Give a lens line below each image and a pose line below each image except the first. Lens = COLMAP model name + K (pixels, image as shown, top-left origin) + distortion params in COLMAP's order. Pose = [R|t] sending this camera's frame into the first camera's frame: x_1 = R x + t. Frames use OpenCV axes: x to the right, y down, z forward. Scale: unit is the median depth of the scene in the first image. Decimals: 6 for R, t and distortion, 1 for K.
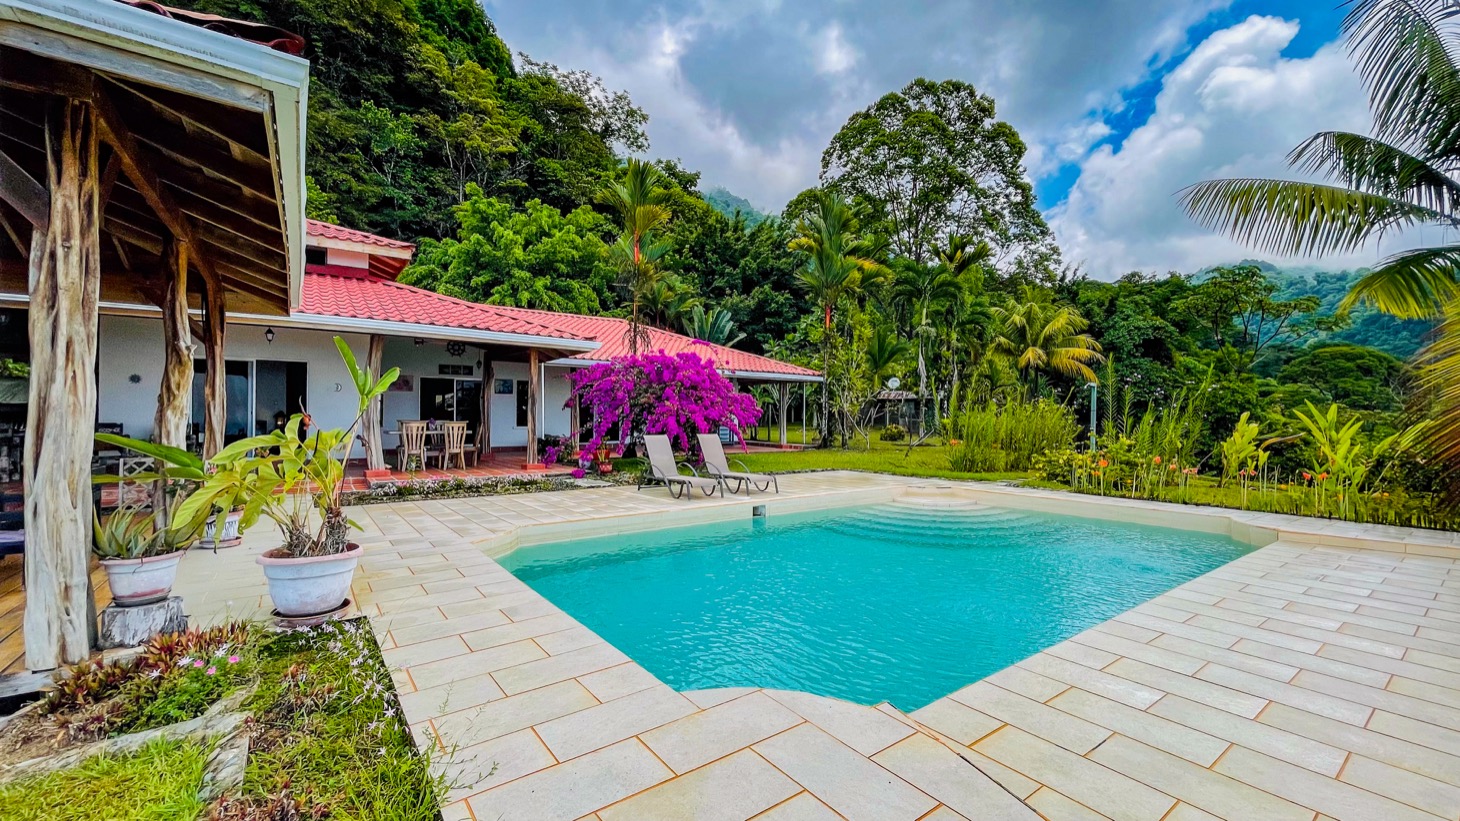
lens RADIAL K [[588.2, 0, 725.2], [0, 588.2, 415.8], [0, 0, 1]] dist [0.000513, 0.000139]
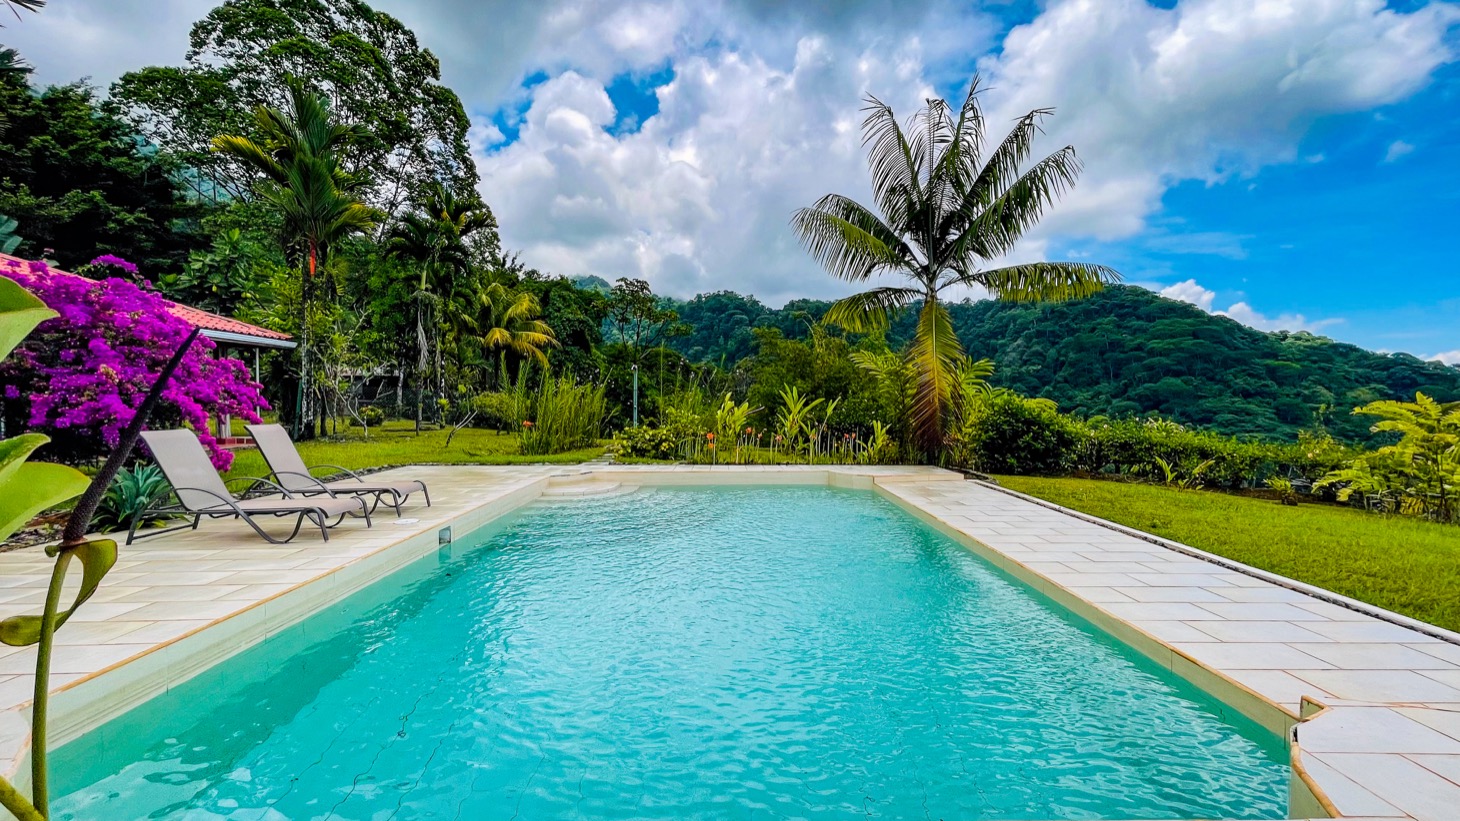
lens RADIAL K [[594.0, 0, 730.0], [0, 594.0, 410.5], [0, 0, 1]] dist [-0.001550, -0.000093]
pose [[0.582042, -0.018861, 0.812940, -0.059322], [-0.000463, 0.999723, 0.023527, 0.000558], [-0.813159, -0.014070, 0.581872, 0.068258]]
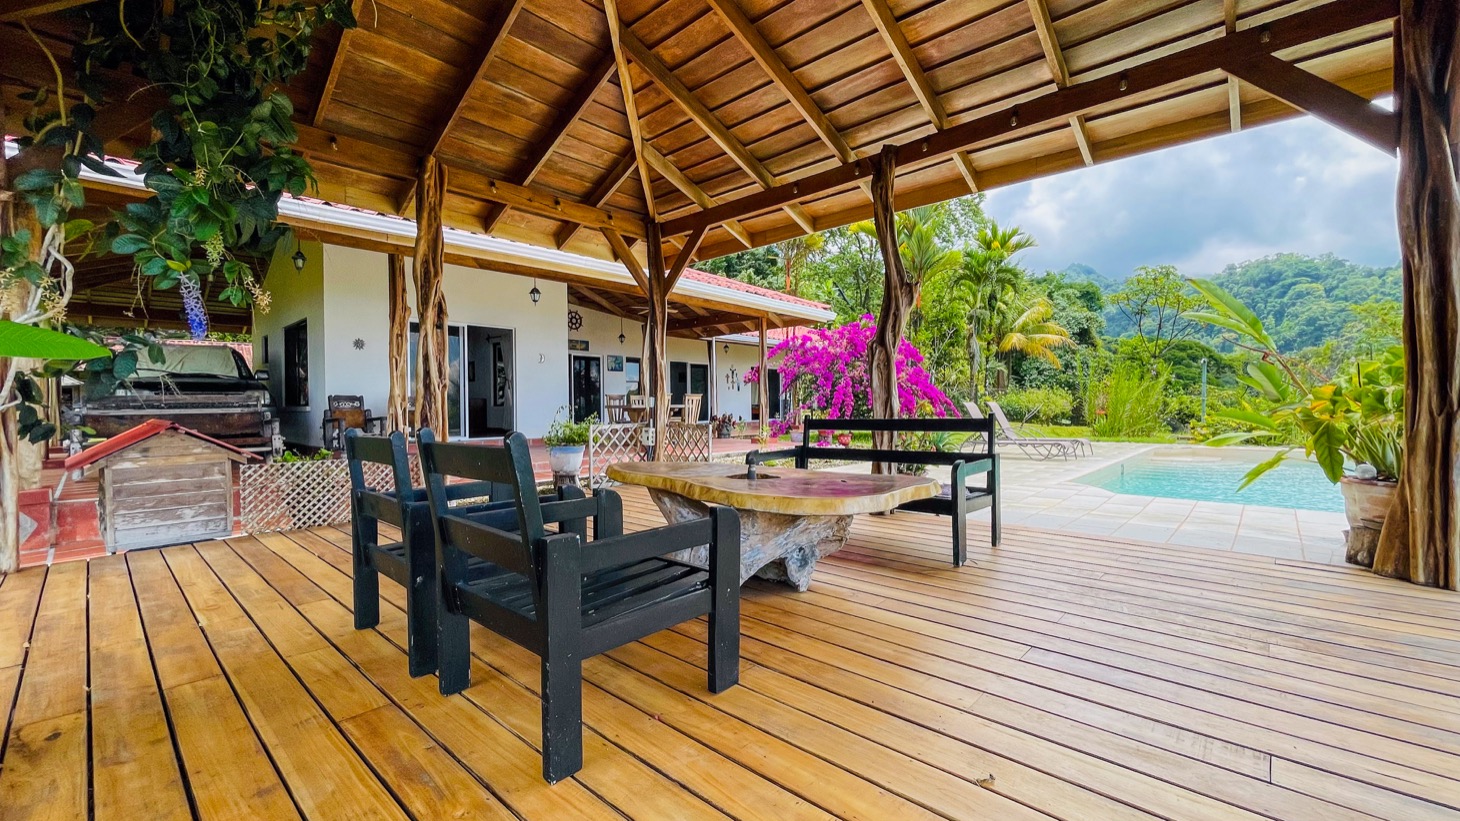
lens RADIAL K [[594.0, 0, 730.0], [0, 594.0, 410.5], [0, 0, 1]] dist [-0.001550, -0.000093]
pose [[0.980985, -0.011404, 0.193750, -0.164514], [0.009229, 0.999884, 0.012125, 0.006417], [-0.193865, -0.010106, 0.980976, 0.019199]]
